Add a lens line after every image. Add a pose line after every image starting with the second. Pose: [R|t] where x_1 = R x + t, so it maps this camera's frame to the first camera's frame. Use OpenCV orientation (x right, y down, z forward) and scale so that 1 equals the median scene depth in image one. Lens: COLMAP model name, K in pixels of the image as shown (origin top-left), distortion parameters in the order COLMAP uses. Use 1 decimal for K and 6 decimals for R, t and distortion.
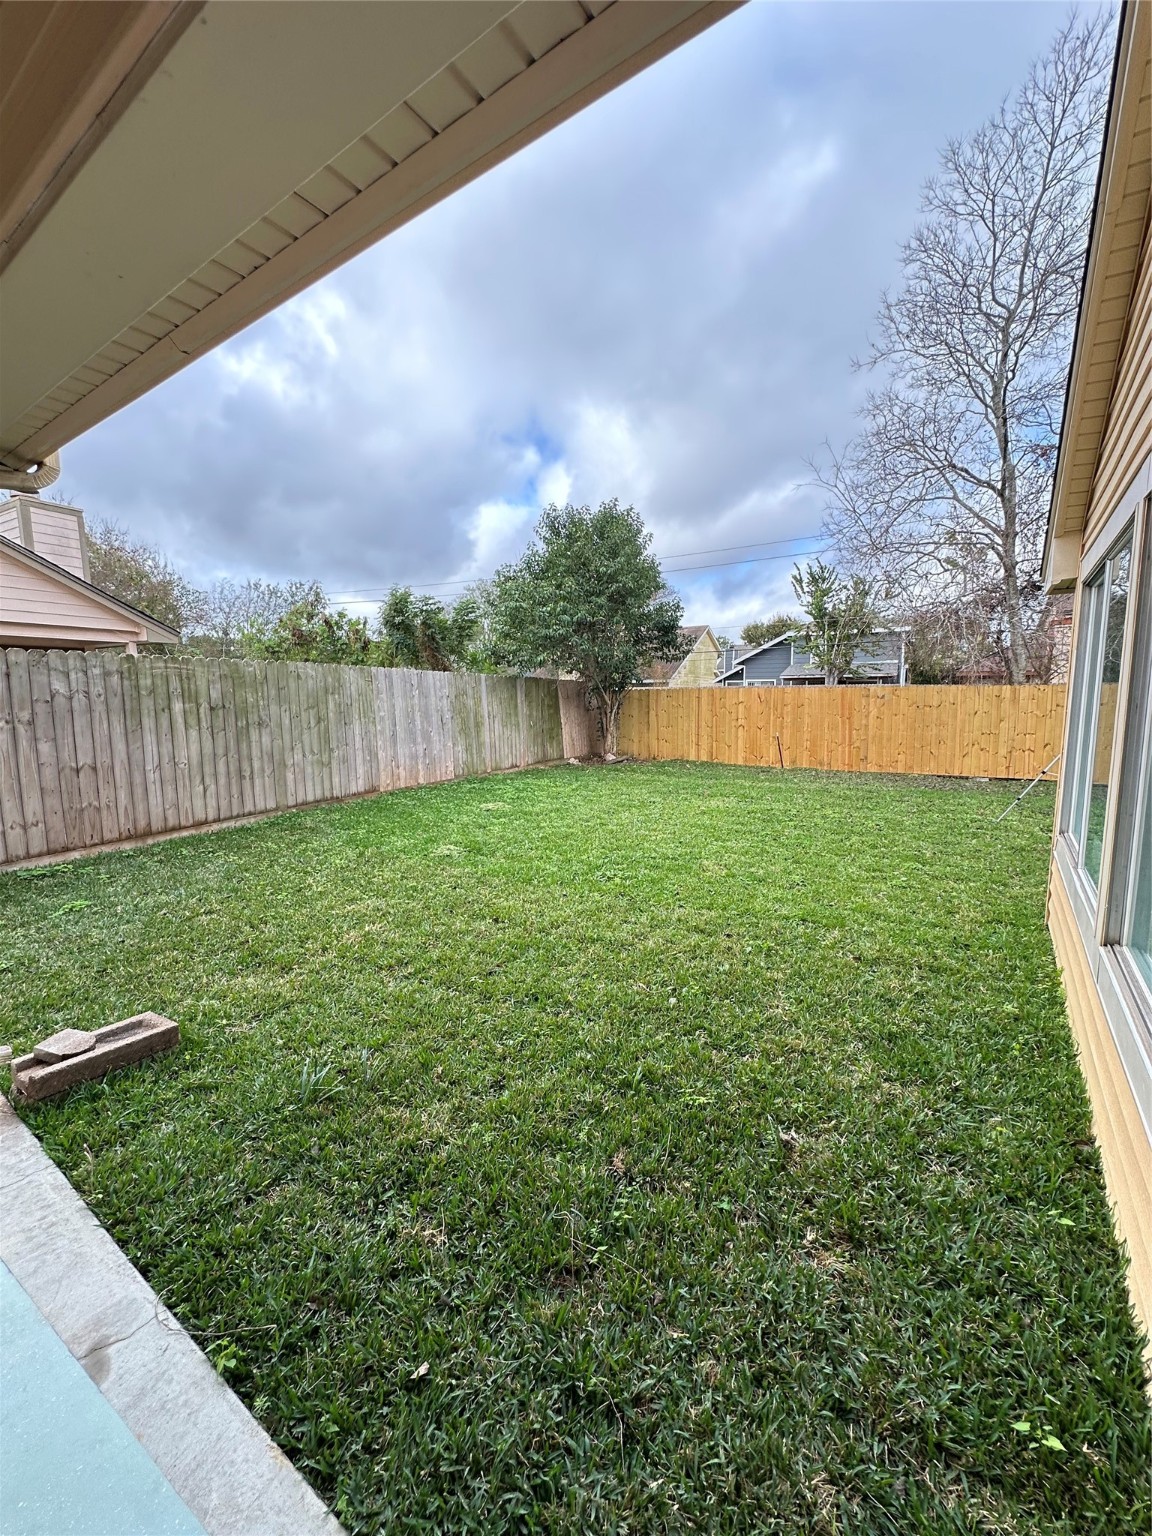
lens RADIAL K [[613.6, 0, 576.0], [0, 613.6, 768.0], [0, 0, 1]] dist [-0.000578, 0.000344]
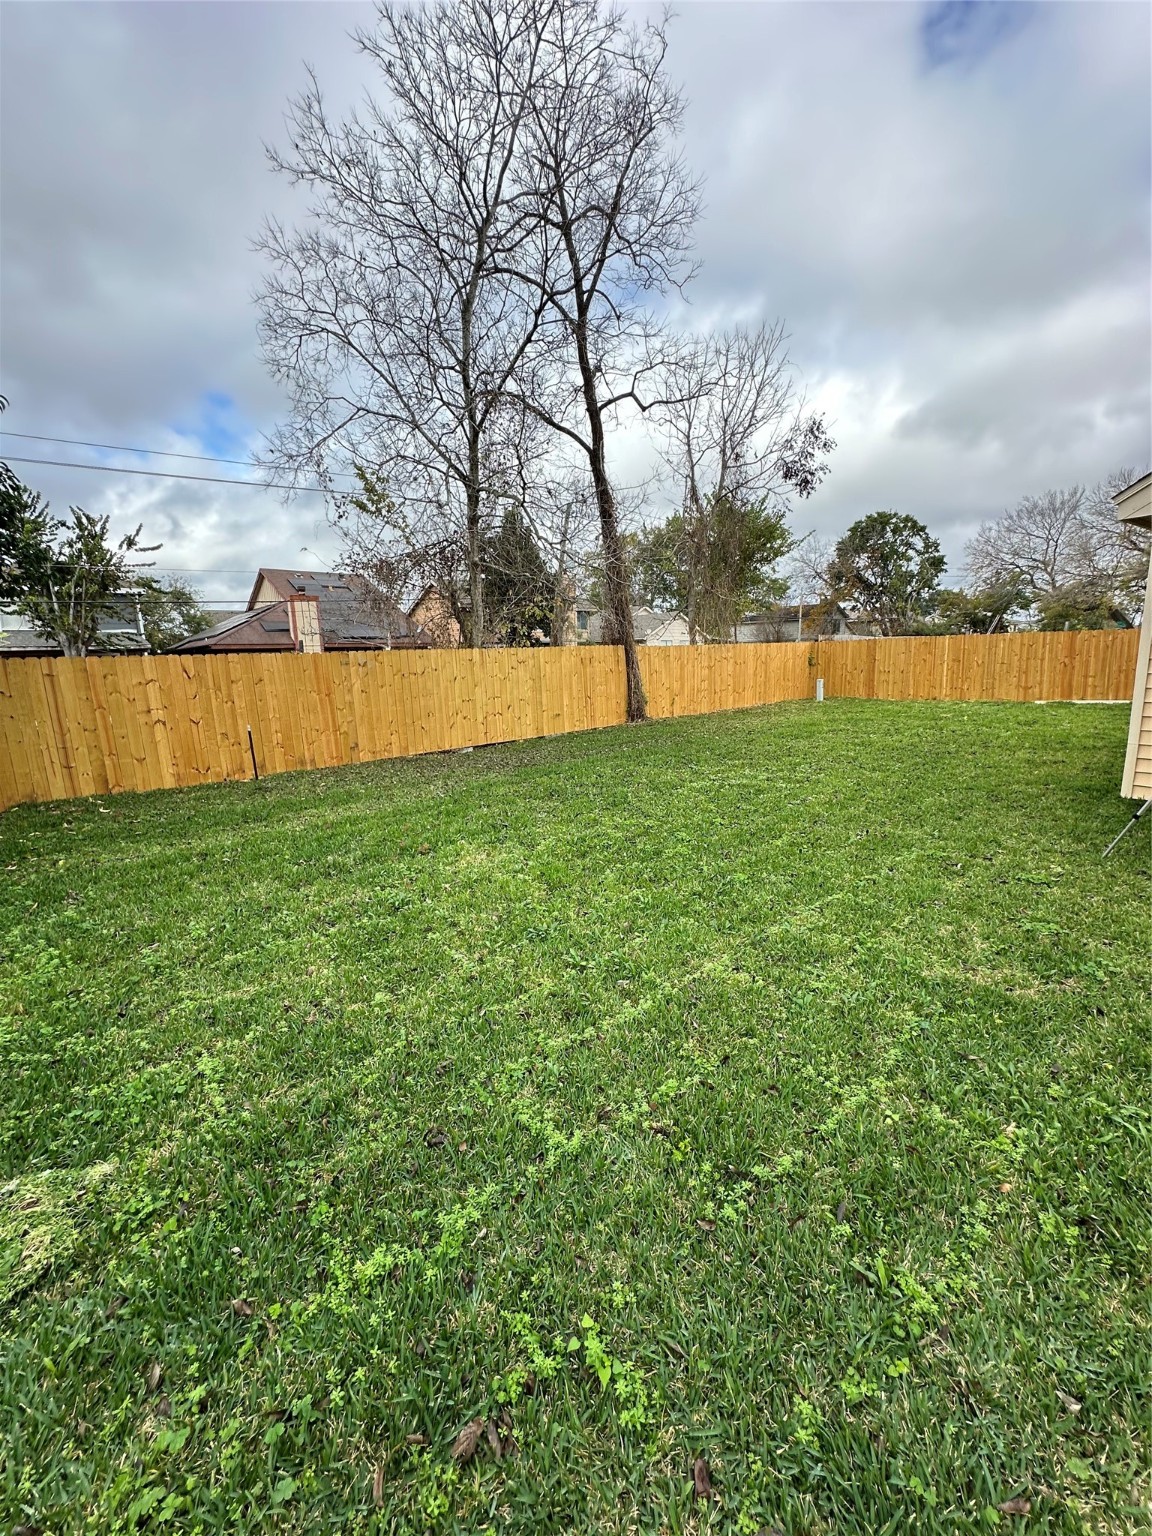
lens RADIAL K [[613.6, 0, 576.0], [0, 613.6, 768.0], [0, 0, 1]] dist [-0.000578, 0.000344]
pose [[0.341205, -0.175022, 0.923551, -0.150295], [0.144963, 0.980556, 0.132268, -0.051158], [-0.928744, 0.088751, 0.359943, 0.476863]]
